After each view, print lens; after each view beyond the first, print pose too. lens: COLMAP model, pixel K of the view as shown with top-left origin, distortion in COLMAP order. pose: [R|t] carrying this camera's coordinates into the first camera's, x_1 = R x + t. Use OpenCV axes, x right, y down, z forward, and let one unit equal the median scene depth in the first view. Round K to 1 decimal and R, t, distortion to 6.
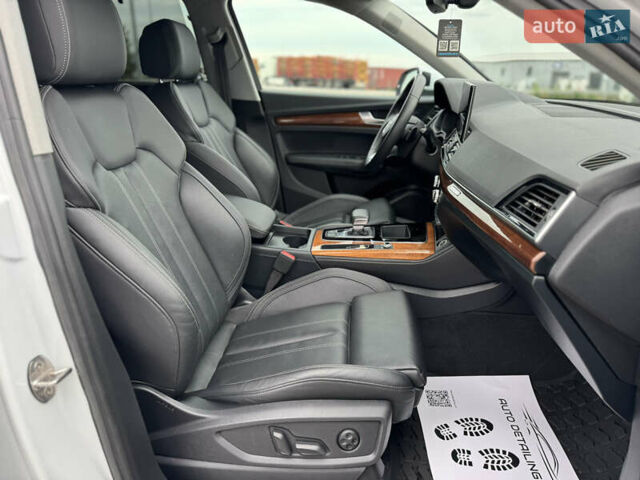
lens RADIAL K [[447.6, 0, 312.8], [0, 447.6, 238.7], [0, 0, 1]] dist [0.084491, -0.130984]
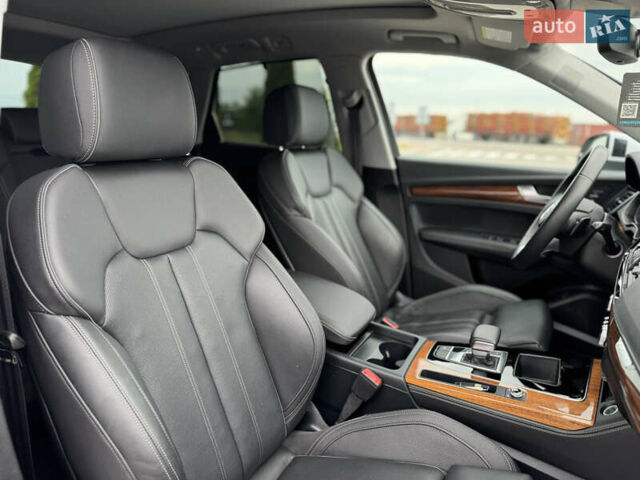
lens RADIAL K [[447.6, 0, 312.8], [0, 447.6, 238.7], [0, 0, 1]] dist [0.084491, -0.130984]
pose [[0.925993, 0.088050, -0.367130, 0.087445], [-0.129611, 0.987464, -0.090085, -0.088449], [0.354596, 0.131002, 0.925797, 0.187114]]
